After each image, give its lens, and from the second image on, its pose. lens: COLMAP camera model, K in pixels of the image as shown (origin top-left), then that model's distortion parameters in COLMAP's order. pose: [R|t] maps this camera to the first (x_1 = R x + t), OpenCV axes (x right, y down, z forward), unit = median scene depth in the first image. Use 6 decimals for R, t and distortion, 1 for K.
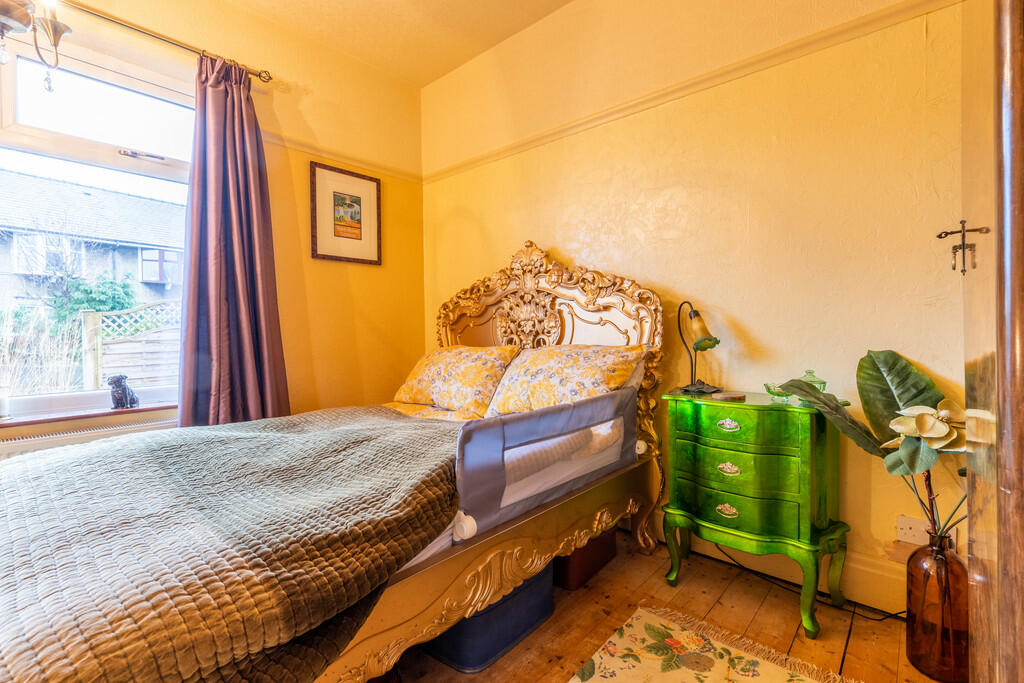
lens RADIAL K [[459.1, 0, 509.8], [0, 459.1, 321.3], [0, 0, 1]] dist [0.001792, -0.000146]
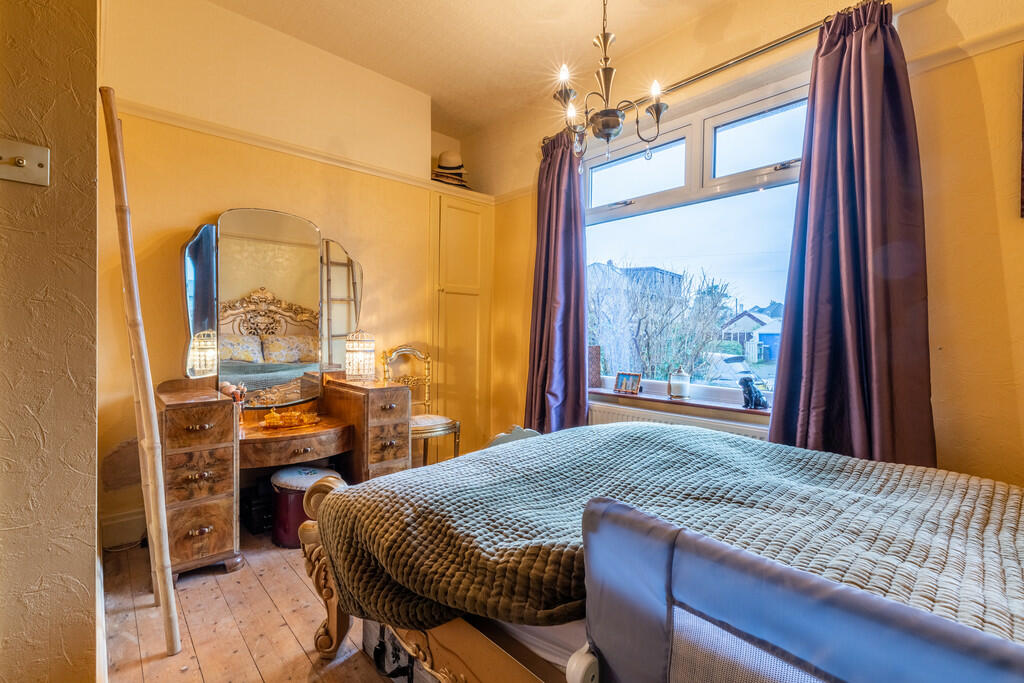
lens RADIAL K [[459.1, 0, 509.8], [0, 459.1, 321.3], [0, 0, 1]] dist [0.001792, -0.000146]
pose [[-0.109563, -0.018058, -0.993816, 0.298963], [0.006033, 0.999804, -0.018832, 0.002159], [0.993962, -0.008059, -0.109433, 0.561267]]
